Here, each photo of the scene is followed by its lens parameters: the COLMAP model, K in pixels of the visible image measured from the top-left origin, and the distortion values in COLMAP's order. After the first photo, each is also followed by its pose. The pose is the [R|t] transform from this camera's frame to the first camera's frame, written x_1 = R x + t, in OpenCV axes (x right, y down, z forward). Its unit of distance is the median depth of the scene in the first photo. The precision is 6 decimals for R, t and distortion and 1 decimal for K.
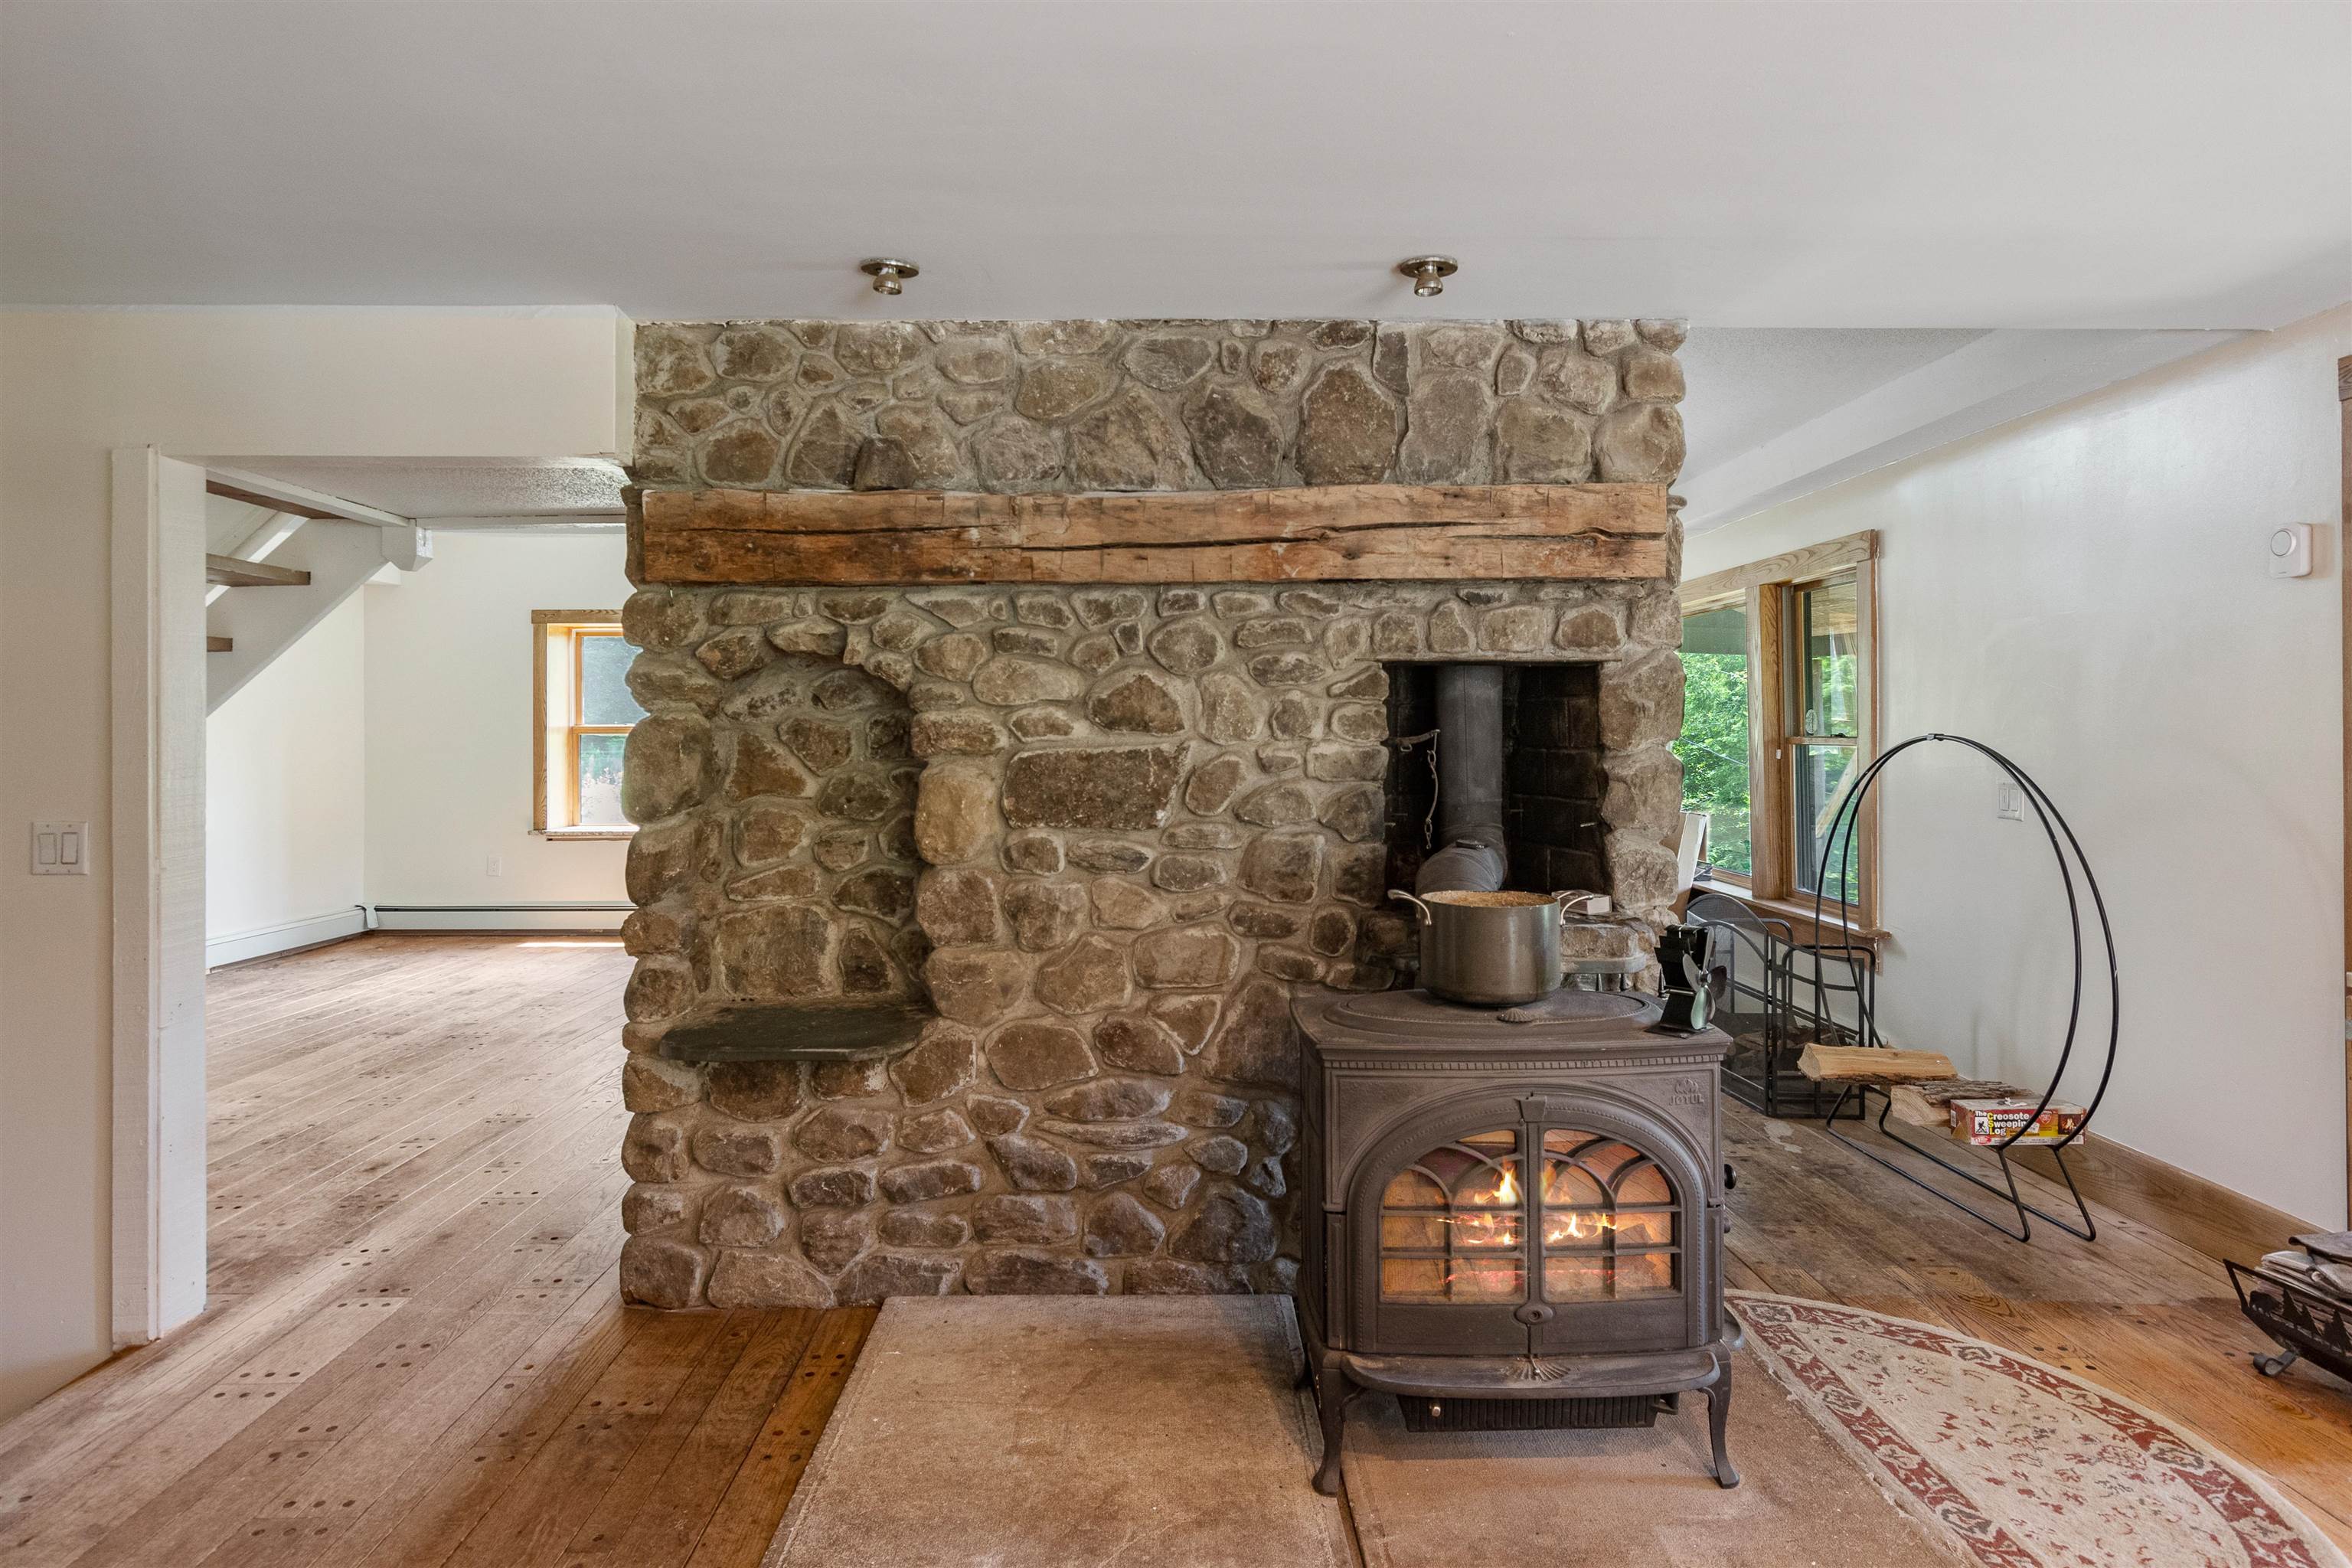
lens RADIAL K [[1333.8, 0, 1175.6], [0, 1333.8, 726.2], [0, 0, 1]] dist [0.001042, 0.000101]
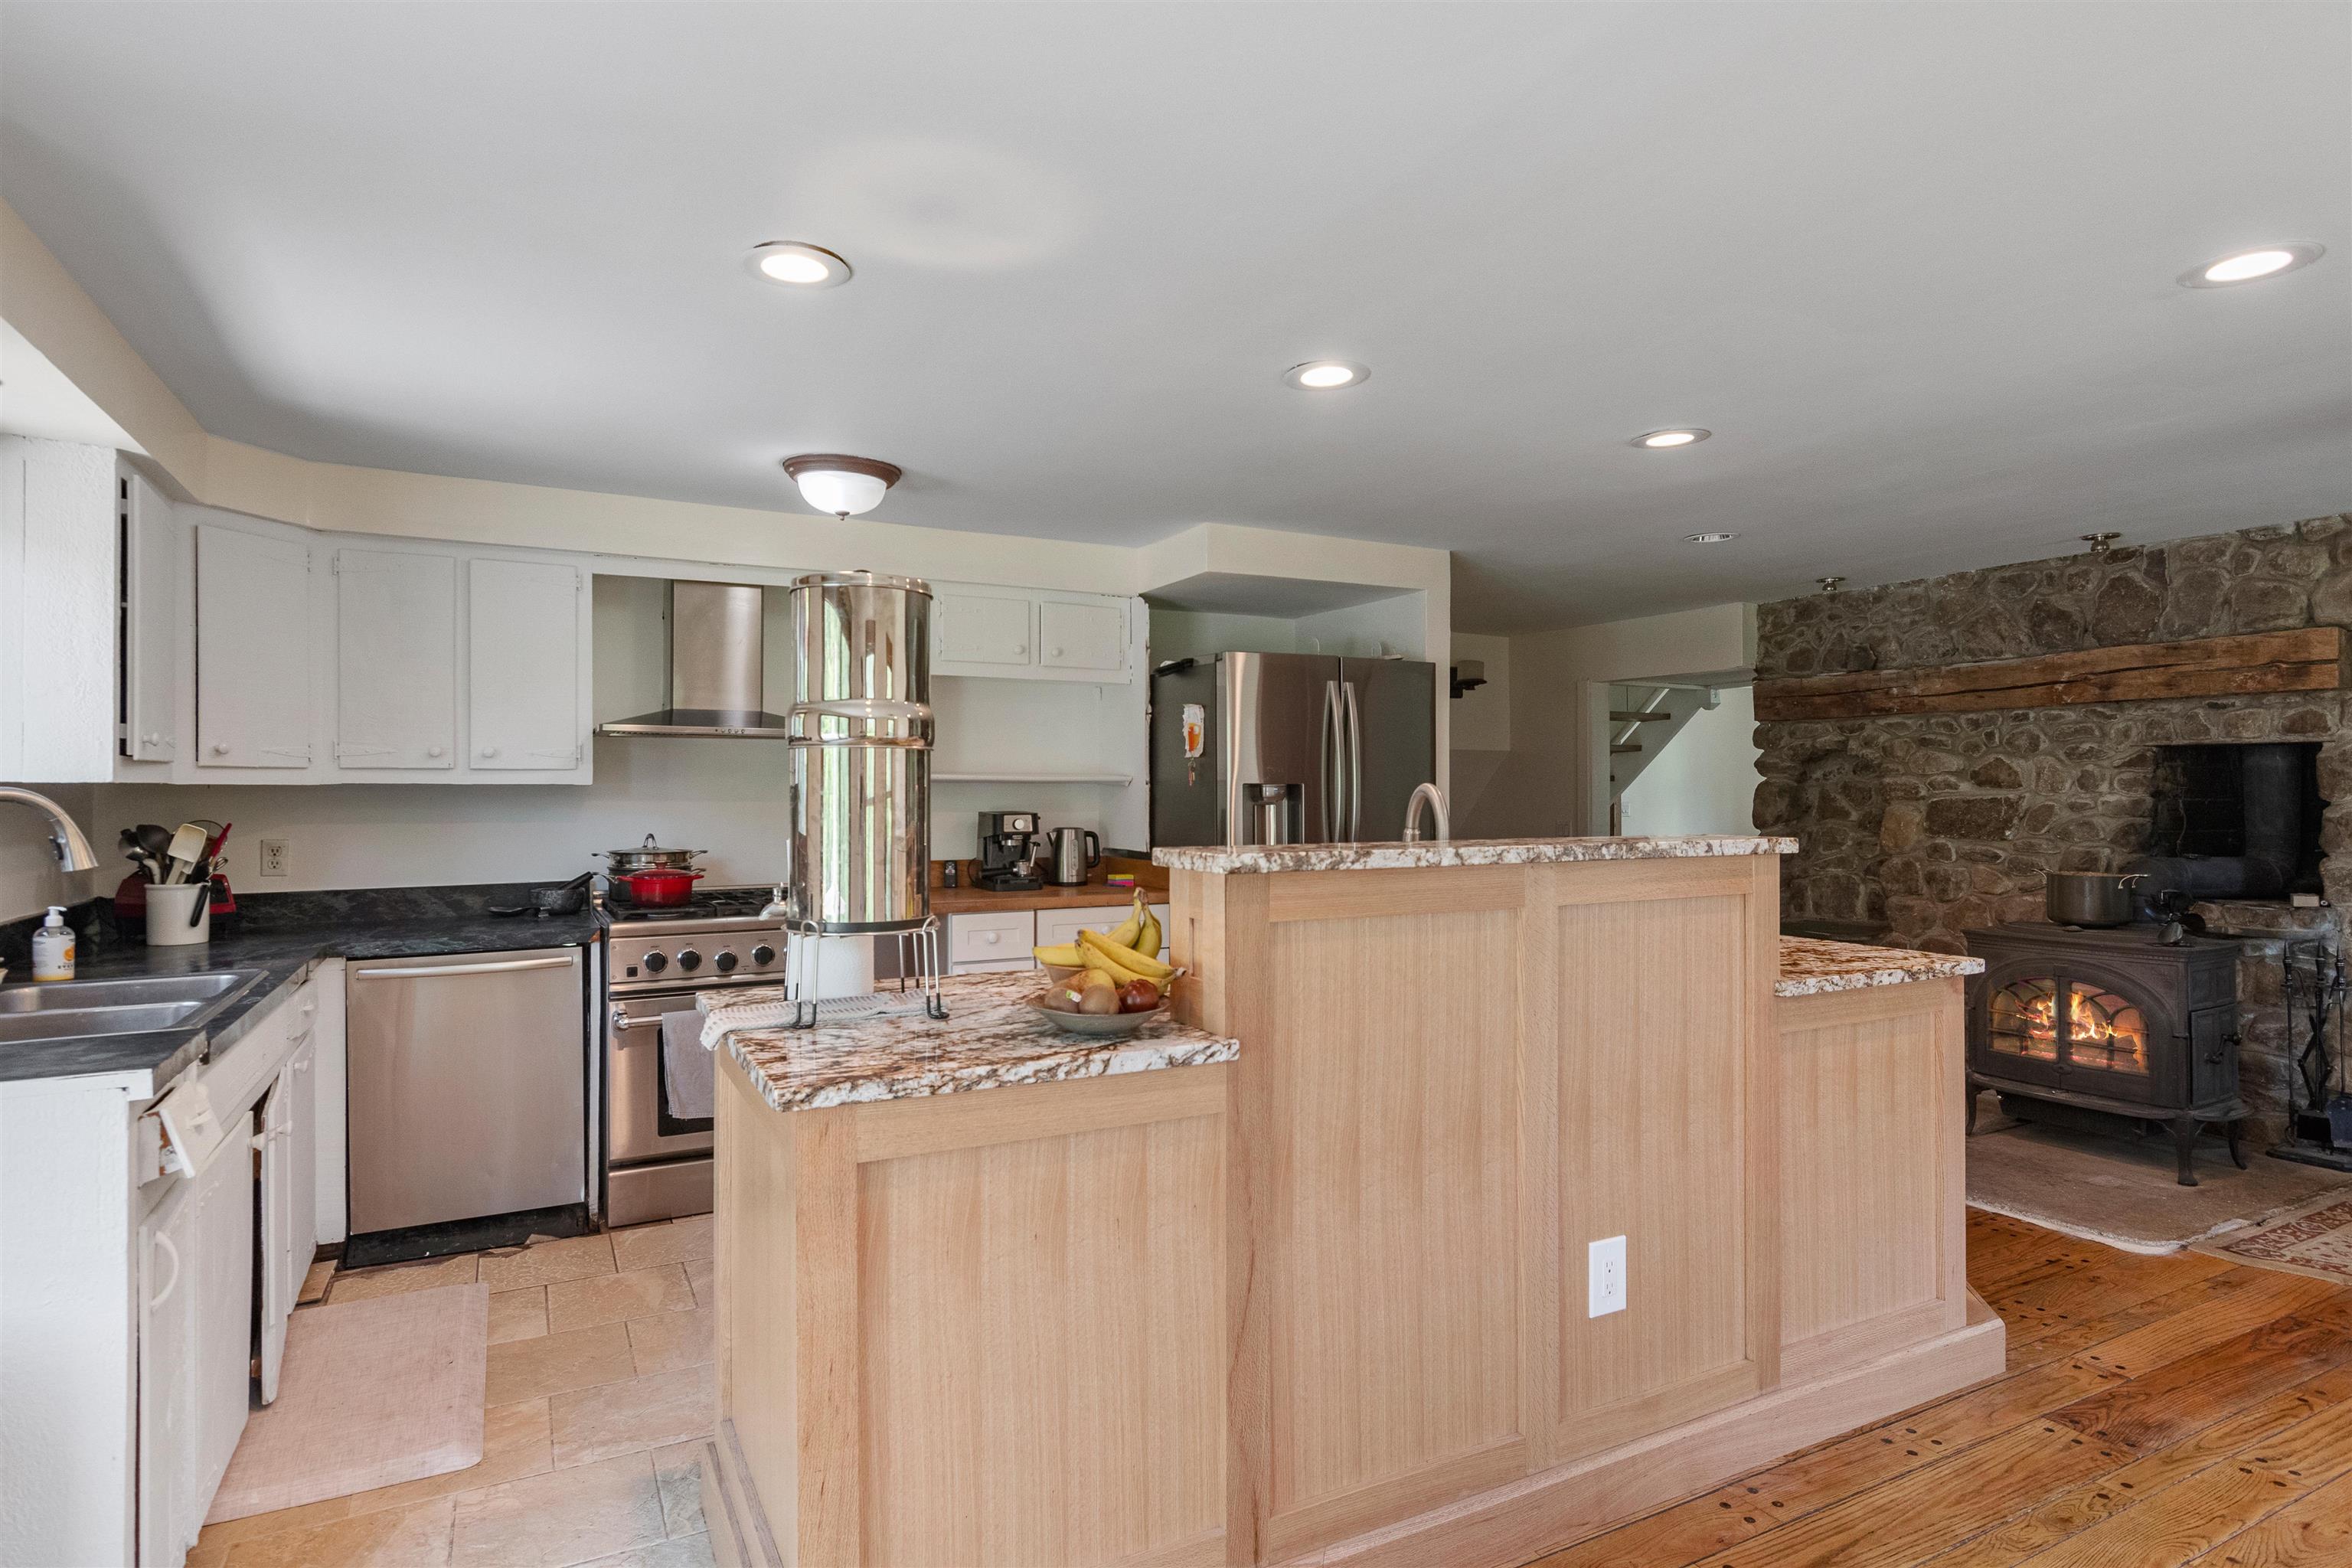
lens RADIAL K [[1247.2, 0, 1160.5], [0, 1247.2, 784.4], [0, 0, 1]] dist [-0.004854, 0.001458]
pose [[0.447508, -0.000804, -0.894280, 1.003368], [0.002811, 0.999996, 0.000507, -0.005004], [0.894276, -0.002740, 0.447508, -0.818321]]
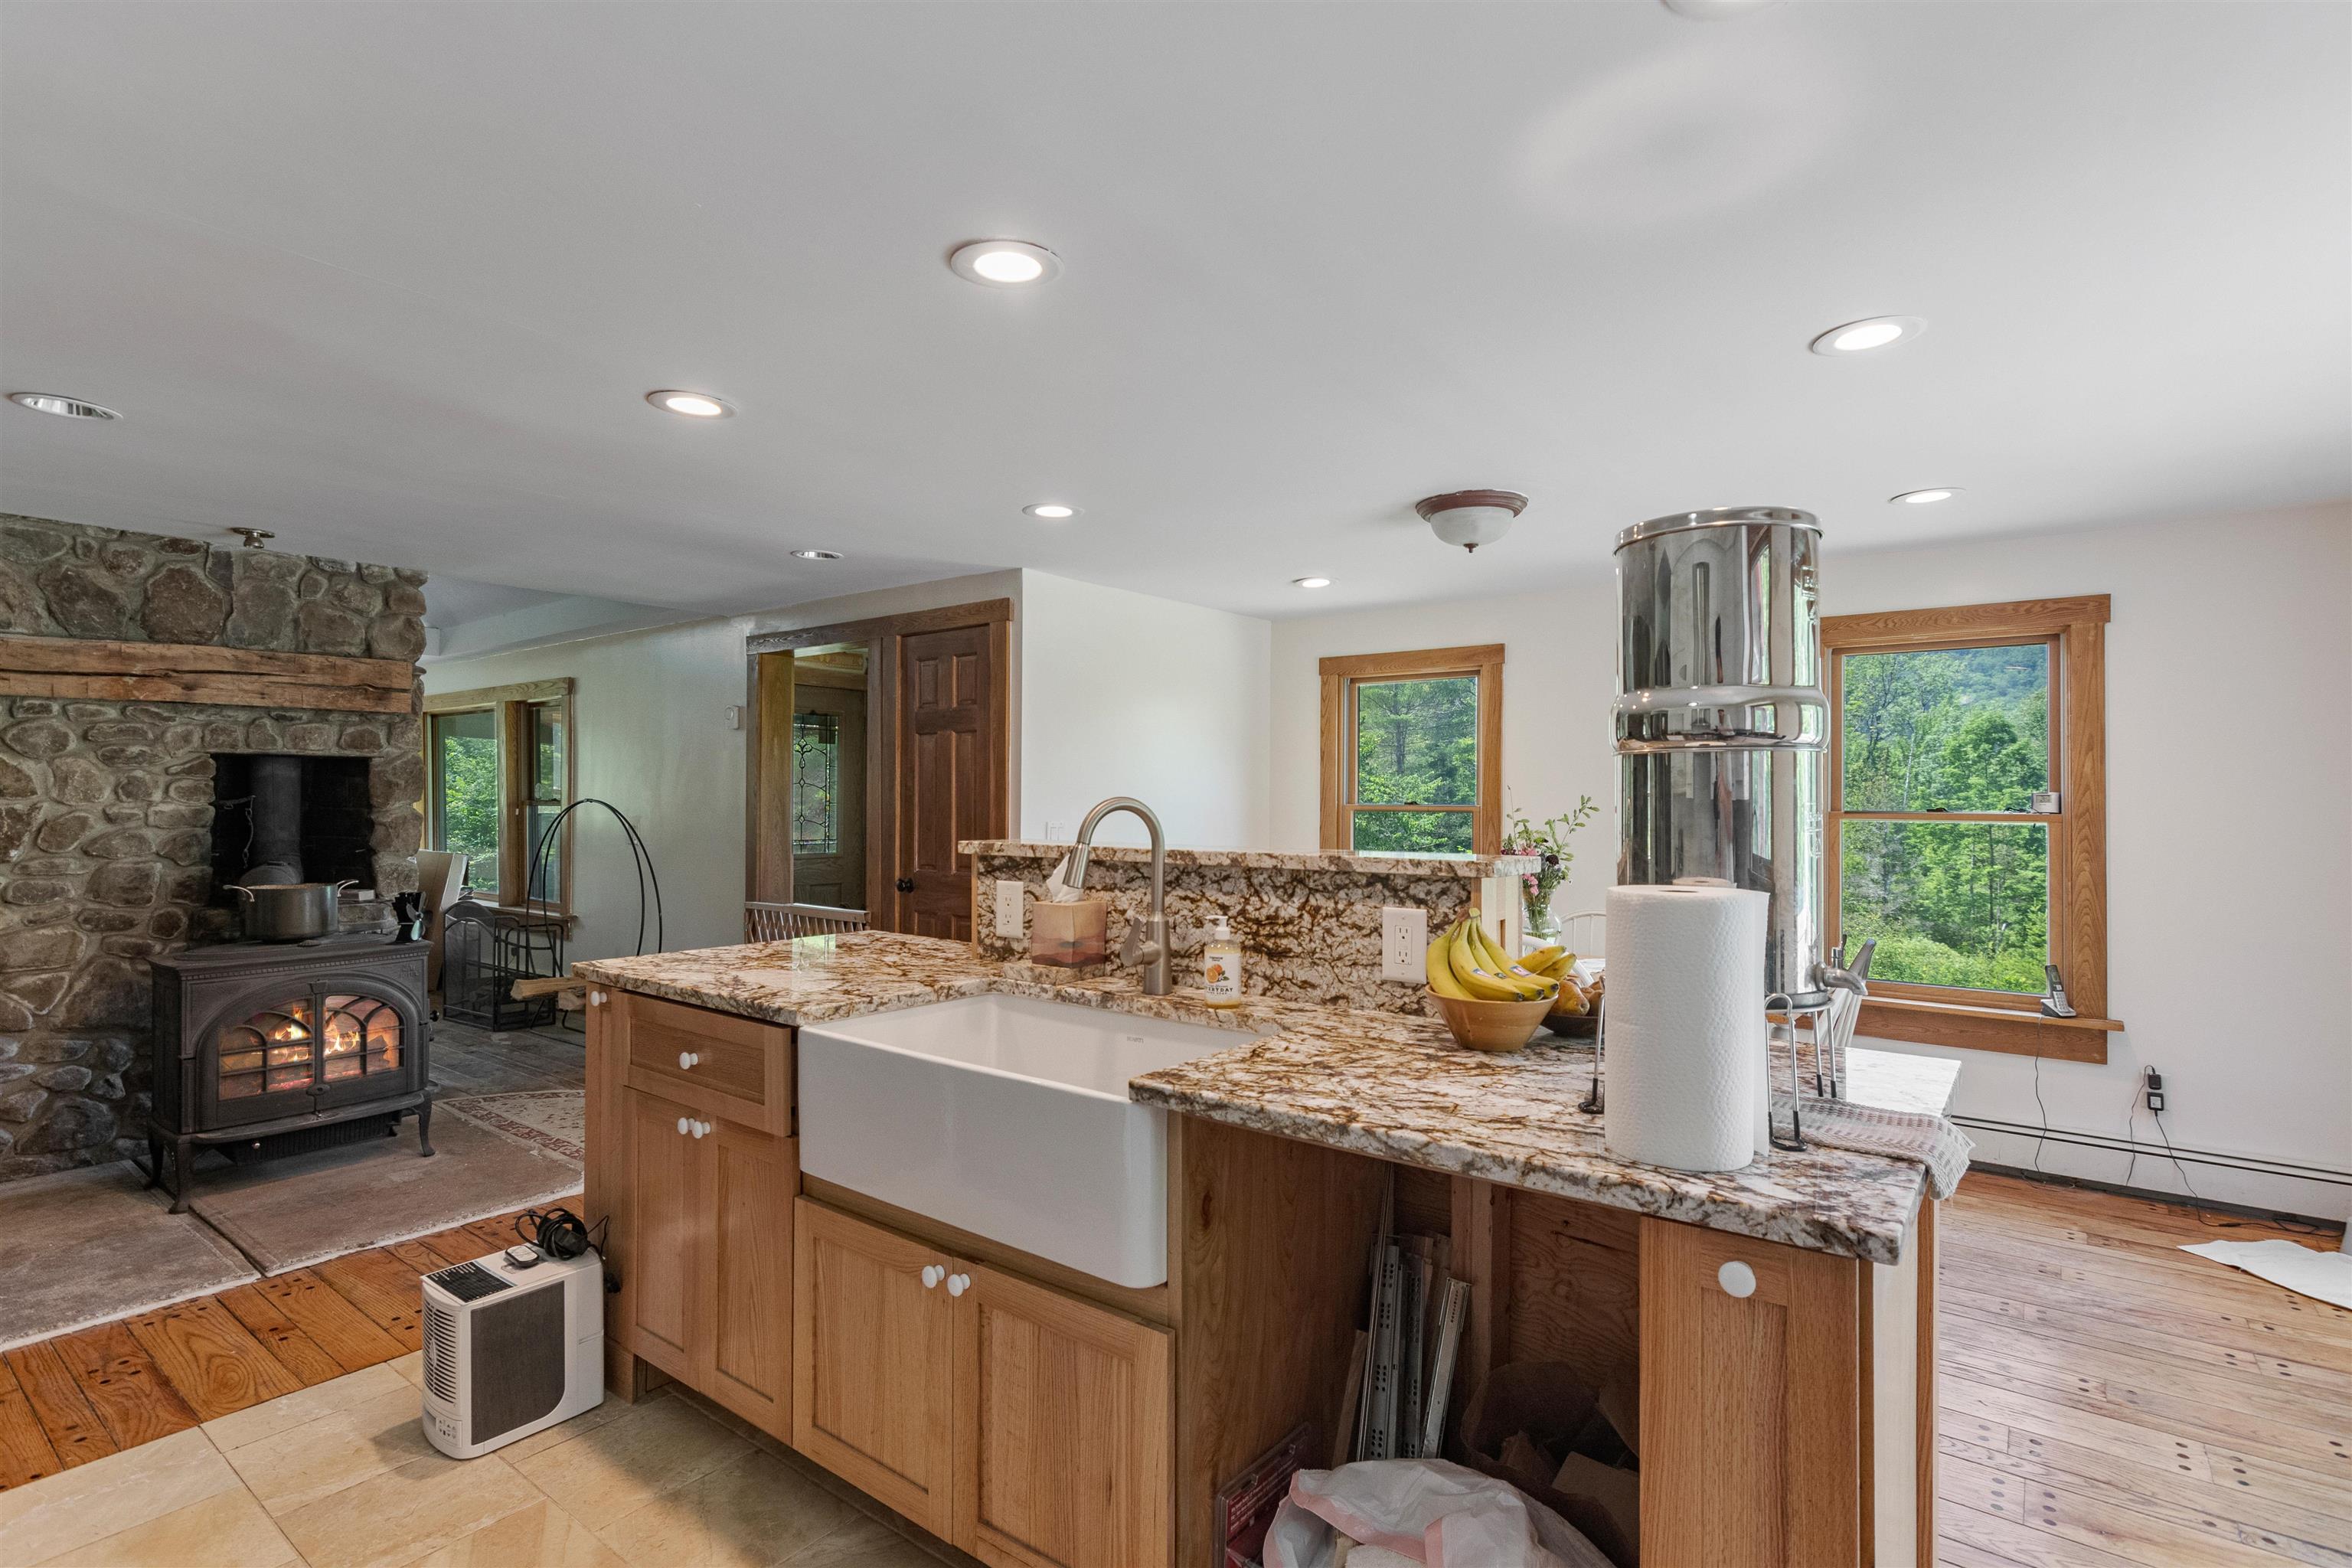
lens RADIAL K [[1133.6, 0, 1169.5], [0, 1133.6, 786.6], [0, 0, 1]] dist [-0.002629, 0.003038]
pose [[0.622595, 0.010477, 0.782474, -0.195847], [-0.007133, 0.999945, -0.007714, -0.005946], [-0.782512, -0.000778, 0.622635, -0.764044]]
